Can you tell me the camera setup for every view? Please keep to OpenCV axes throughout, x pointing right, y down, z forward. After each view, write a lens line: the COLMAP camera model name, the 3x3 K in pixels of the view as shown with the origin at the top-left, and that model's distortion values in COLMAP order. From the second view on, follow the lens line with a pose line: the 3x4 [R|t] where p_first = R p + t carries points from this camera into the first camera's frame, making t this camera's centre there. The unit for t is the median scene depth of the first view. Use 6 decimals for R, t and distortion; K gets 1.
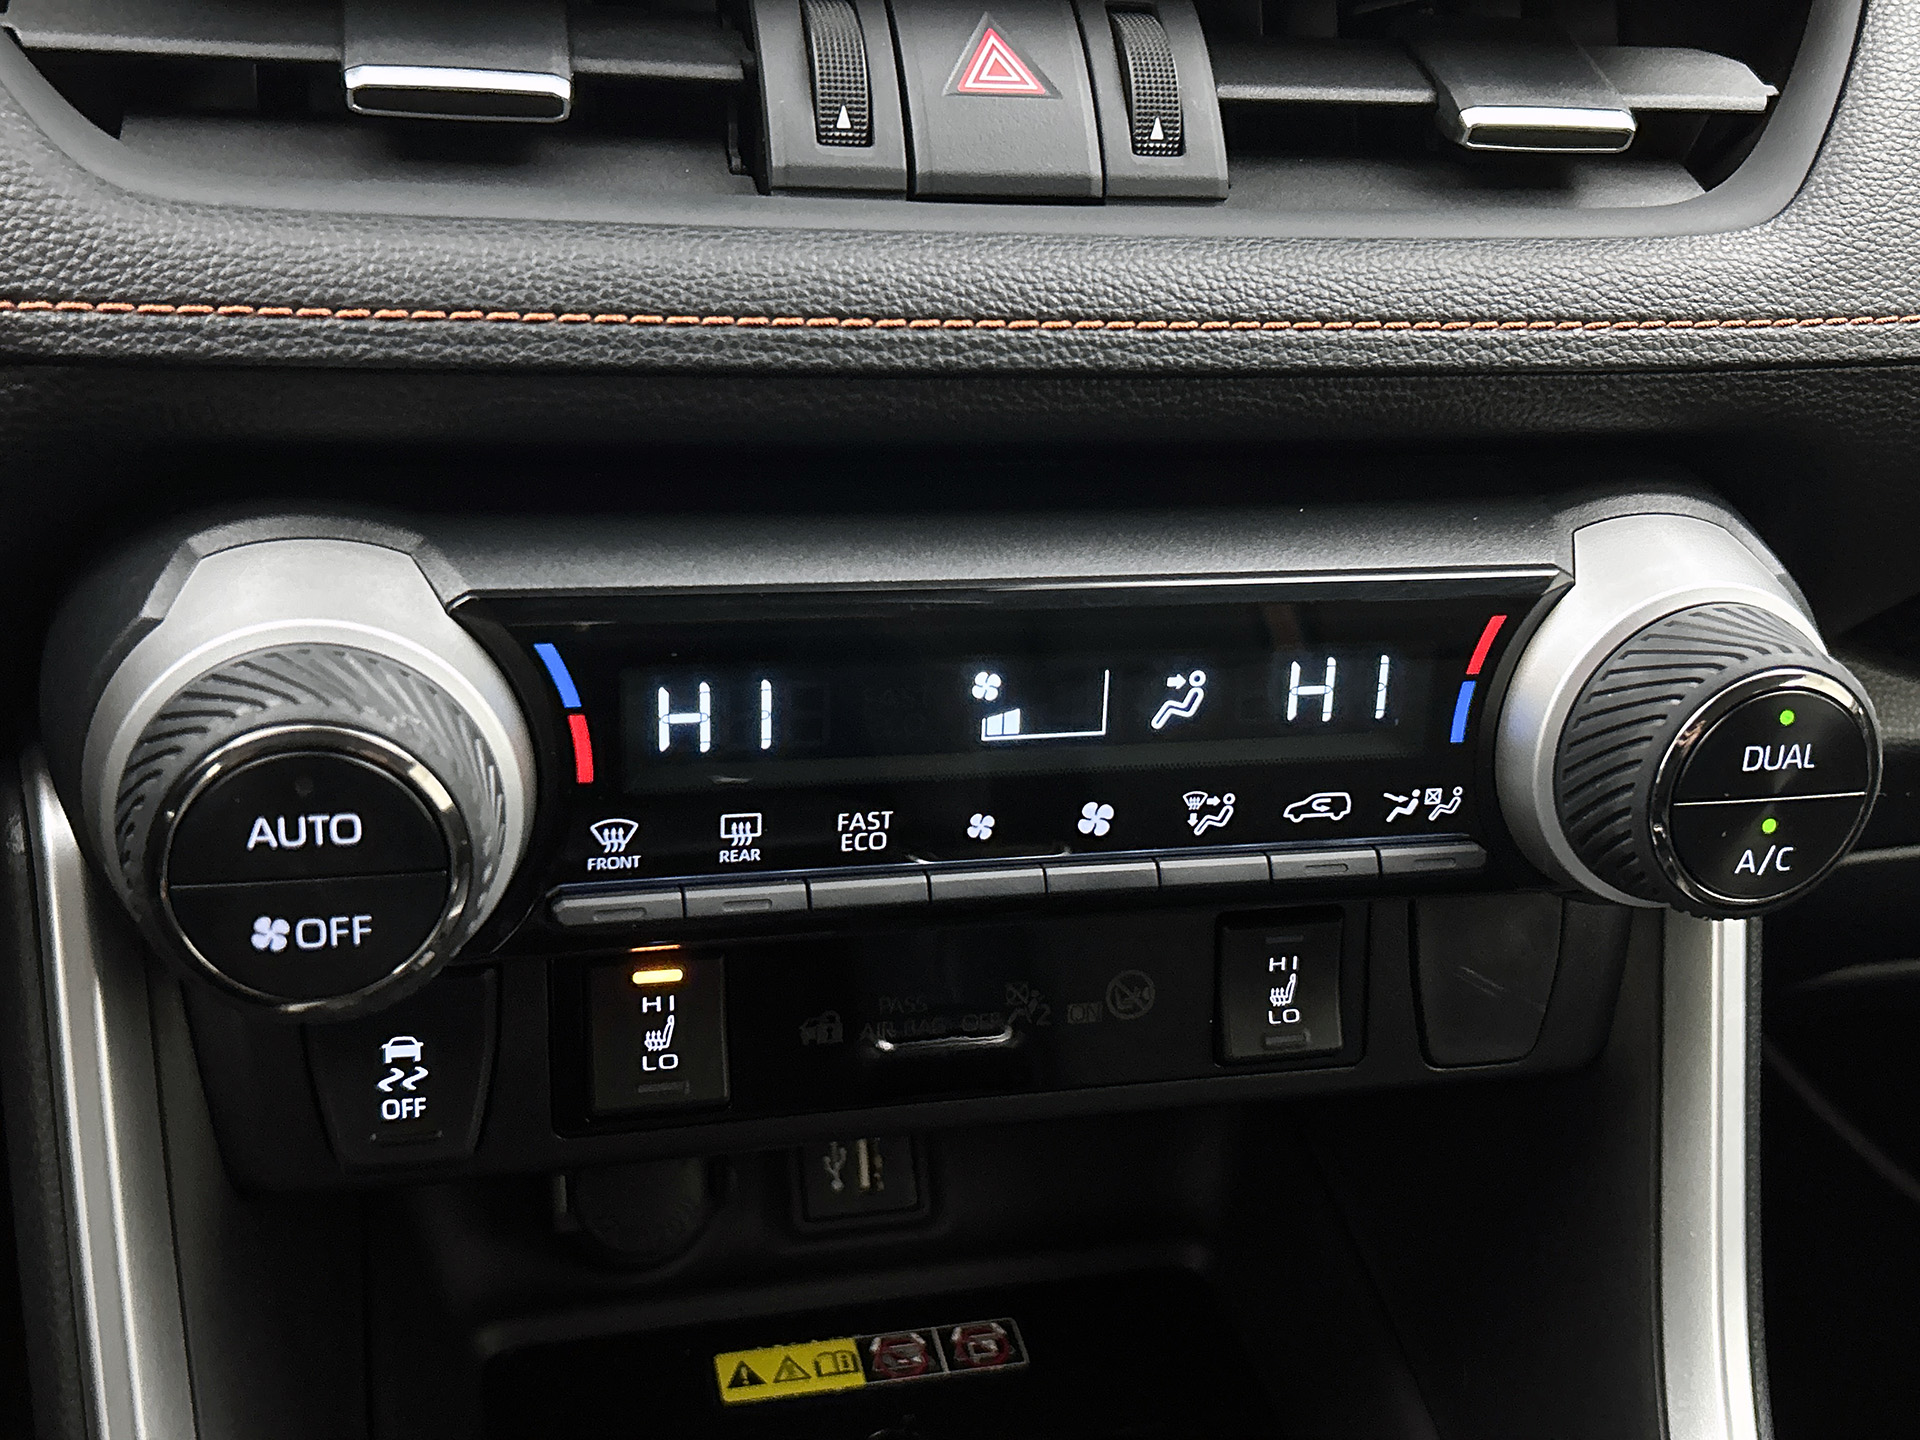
lens RADIAL K [[2124.1, 0, 951.5], [0, 2124.1, 706.6], [0, 0, 1]] dist [0.082453, 0.000000]
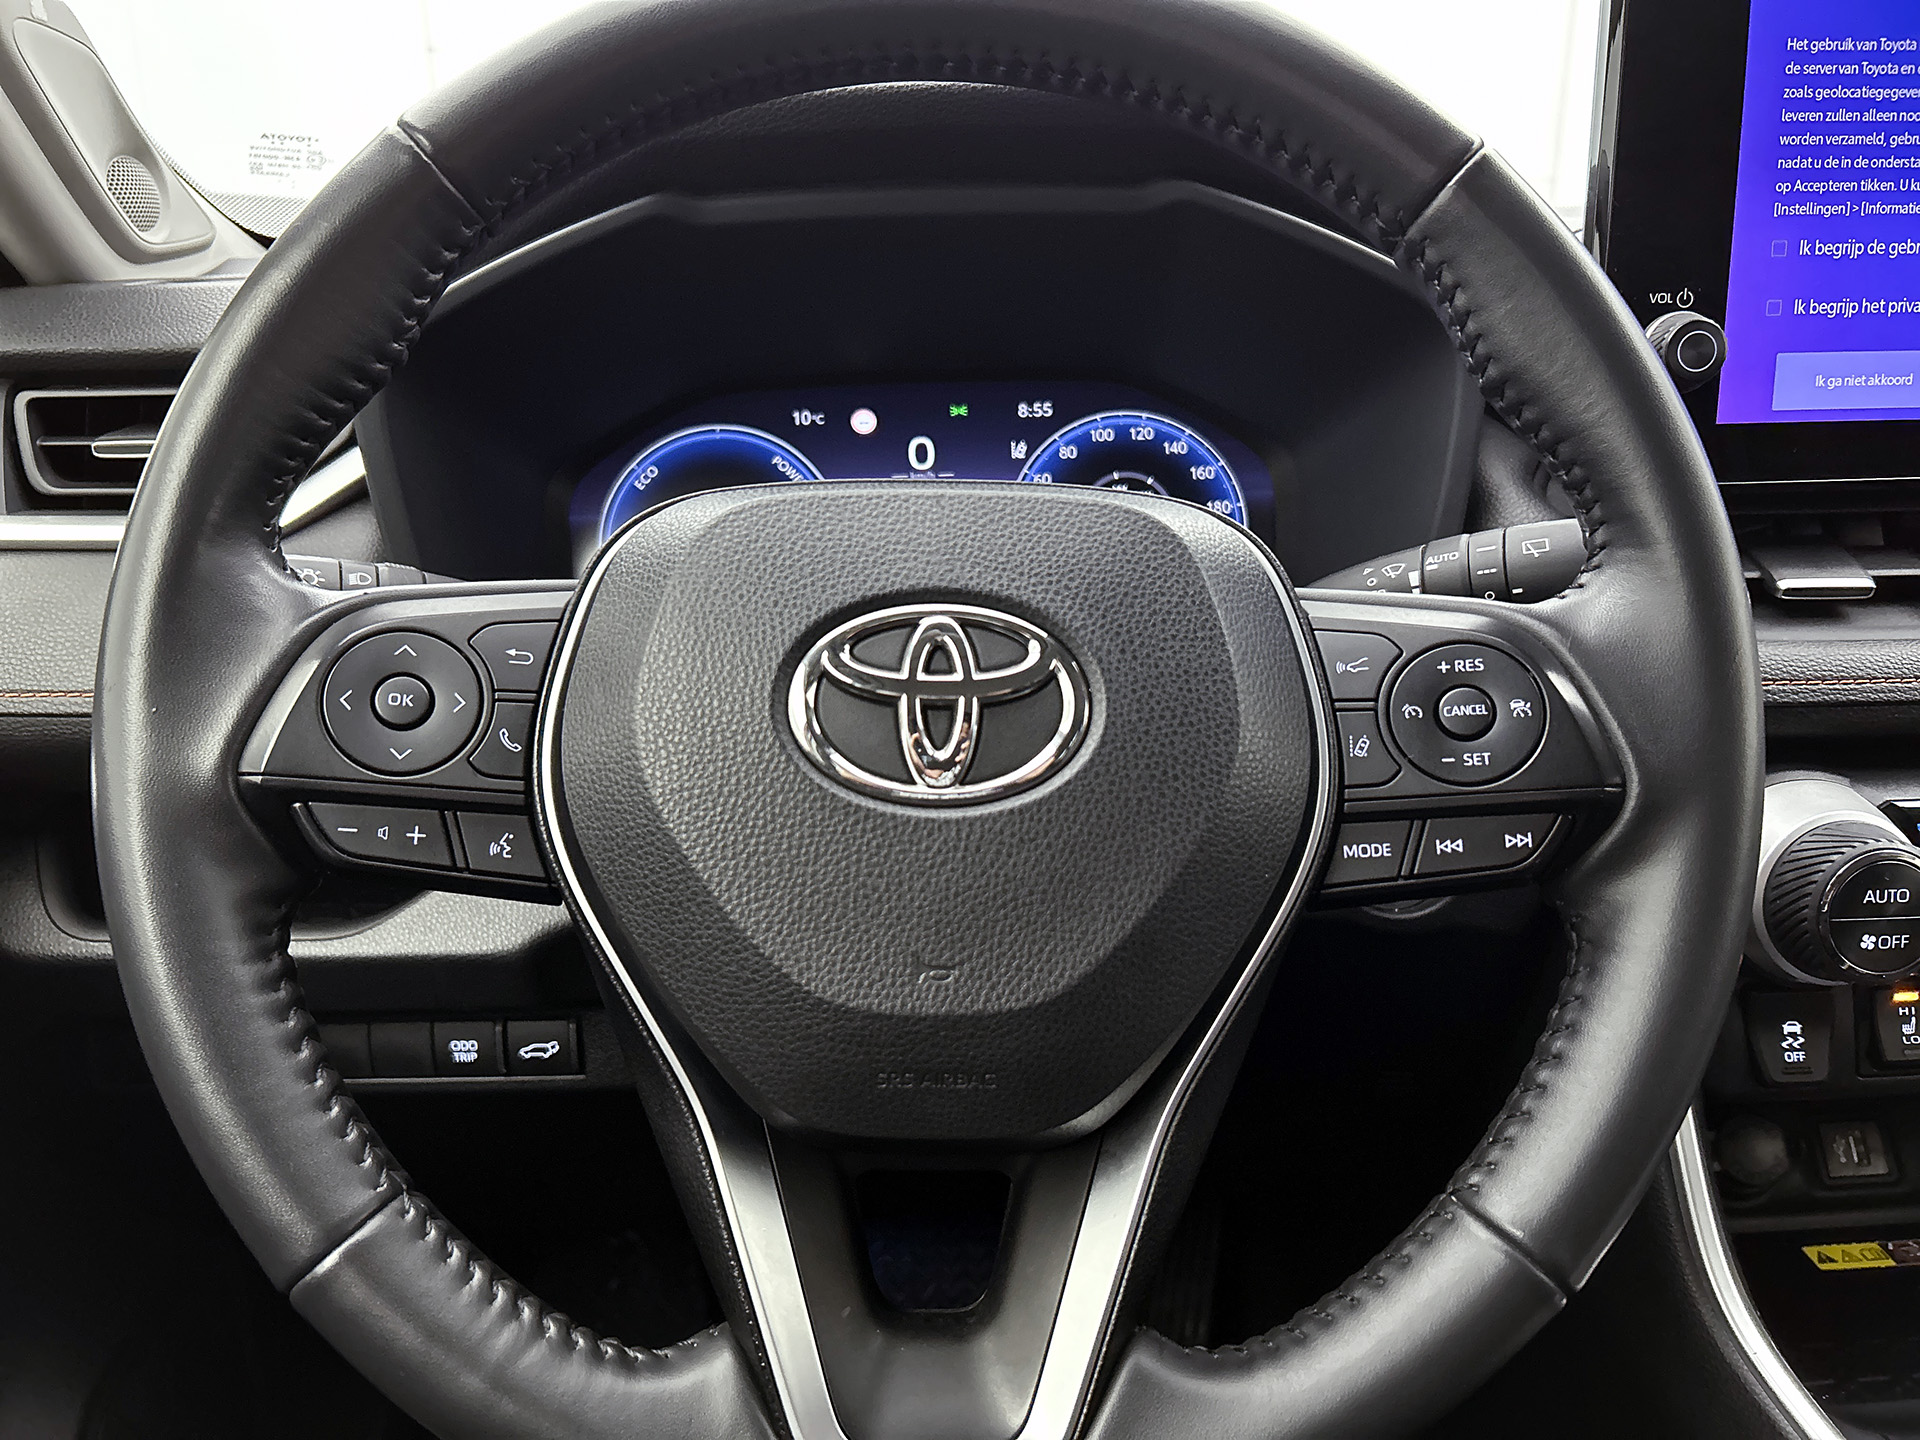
lens RADIAL K [[1464.7, 0, 957.4], [0, 1464.7, 718.3], [0, 0, 1]] dist [0.058035, -0.051068]
pose [[0.979708, -0.041621, -0.196059, -0.759419], [0.003853, 0.981931, -0.189198, 0.133856], [0.200391, 0.184603, 0.962167, -0.627780]]
